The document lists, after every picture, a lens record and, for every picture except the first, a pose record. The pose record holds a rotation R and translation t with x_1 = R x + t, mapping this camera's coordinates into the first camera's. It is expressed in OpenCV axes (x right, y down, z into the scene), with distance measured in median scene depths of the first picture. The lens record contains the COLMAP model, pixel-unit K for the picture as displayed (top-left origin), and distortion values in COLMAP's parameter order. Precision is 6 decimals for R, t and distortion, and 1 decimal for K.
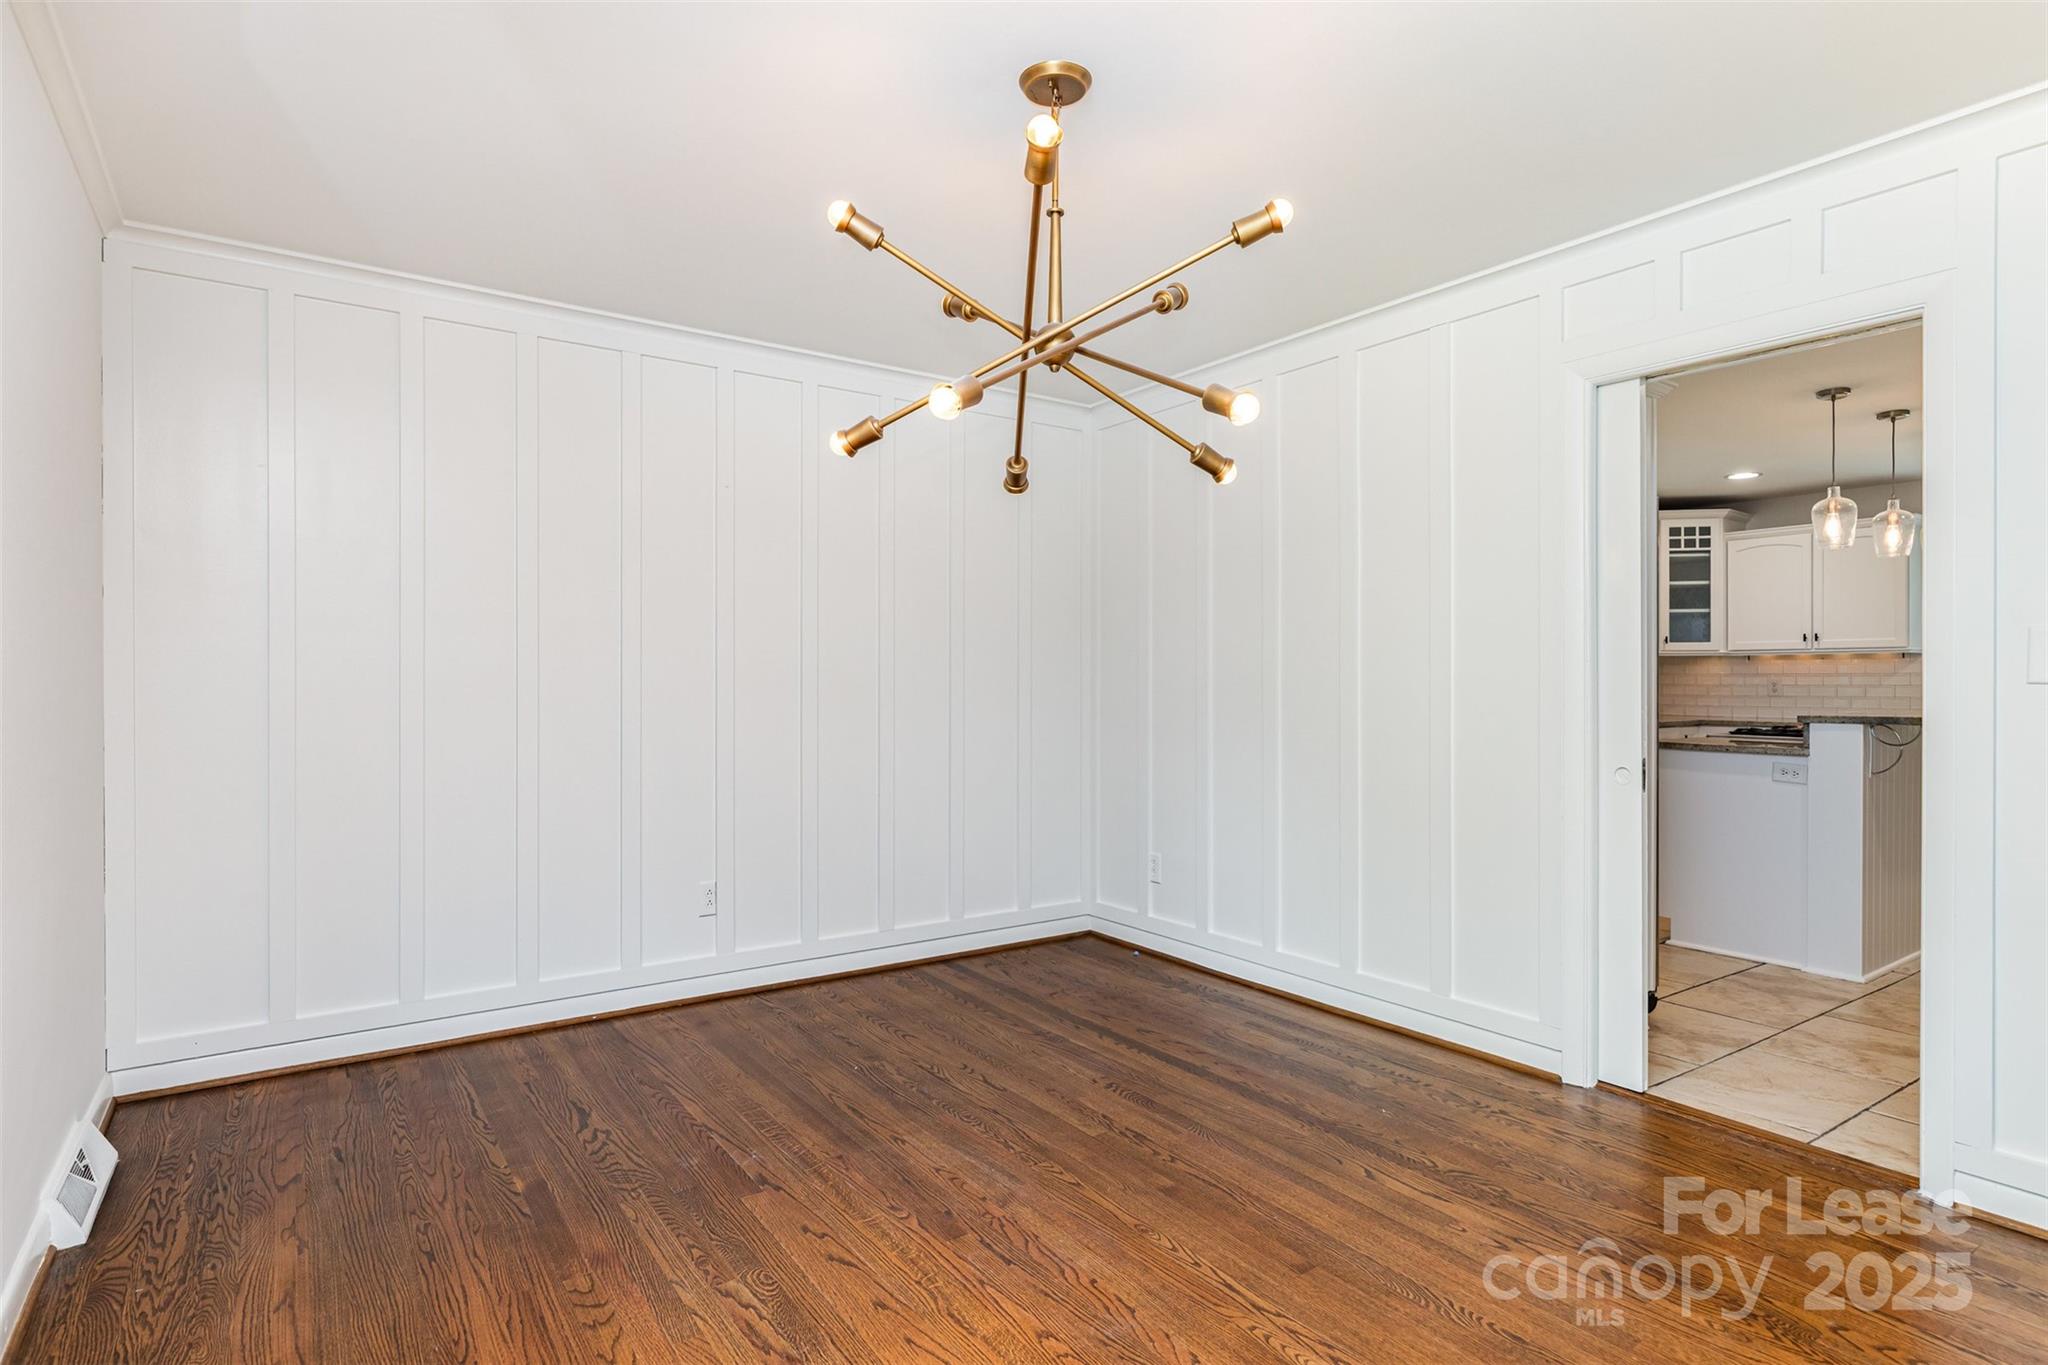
lens RADIAL K [[1050.8, 0, 984.0], [0, 1050.8, 684.2], [0, 0, 1]] dist [-0.005467, 0.004526]
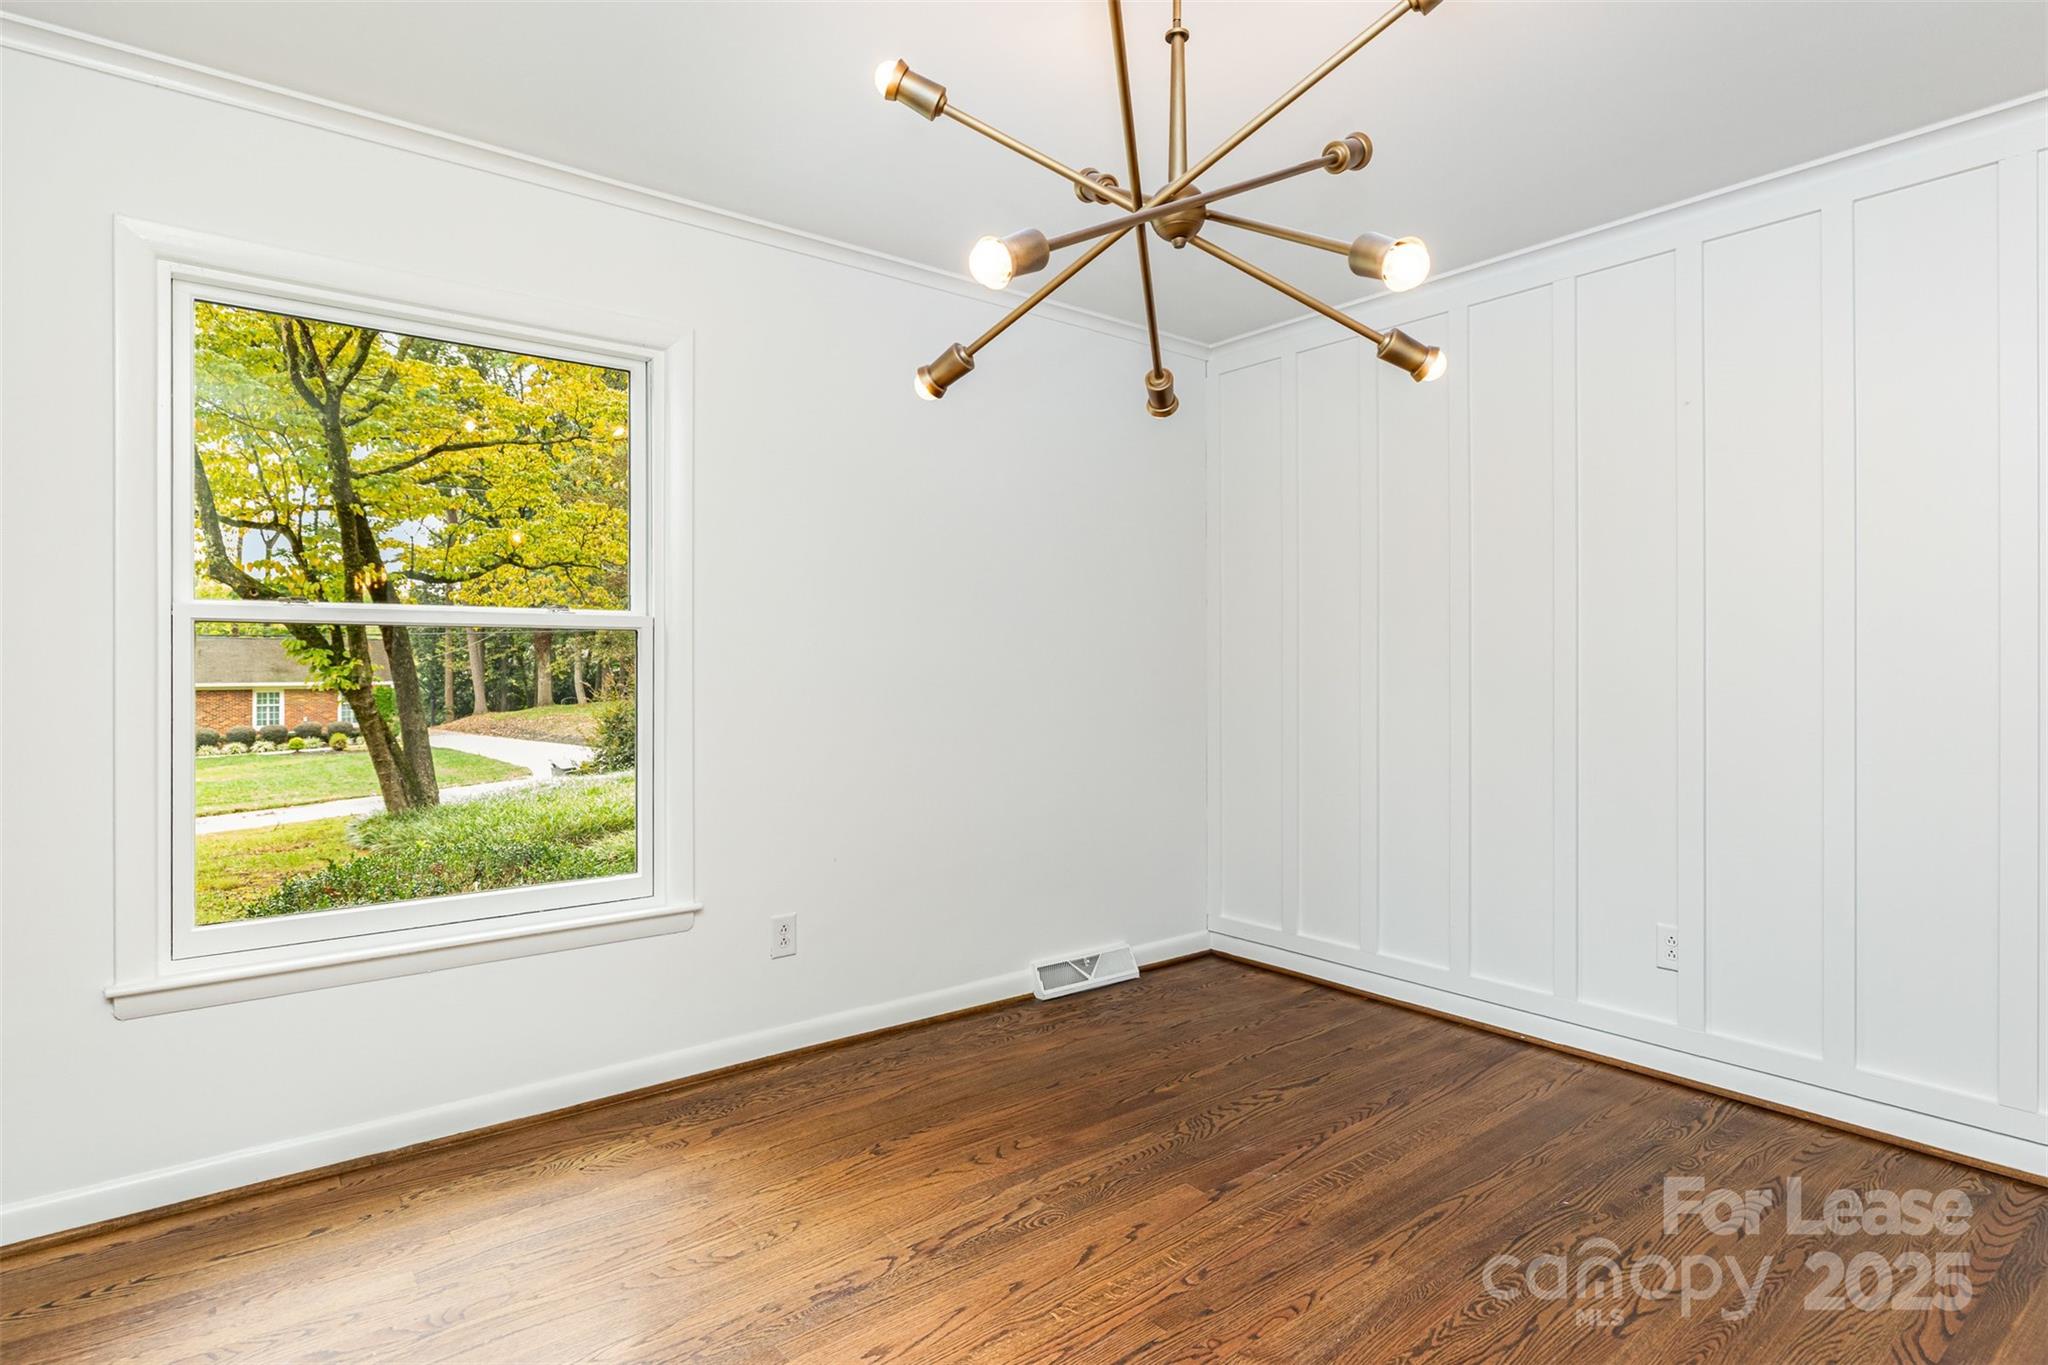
lens RADIAL K [[1050.8, 0, 999.2], [0, 1050.8, 662.6], [0, 0, 1]] dist [-0.005467, 0.004526]
pose [[0.076138, -0.000839, -0.997097, 0.627163], [0.000546, 1.000000, -0.000800, 0.002639], [0.997097, -0.000484, 0.076139, 0.641645]]
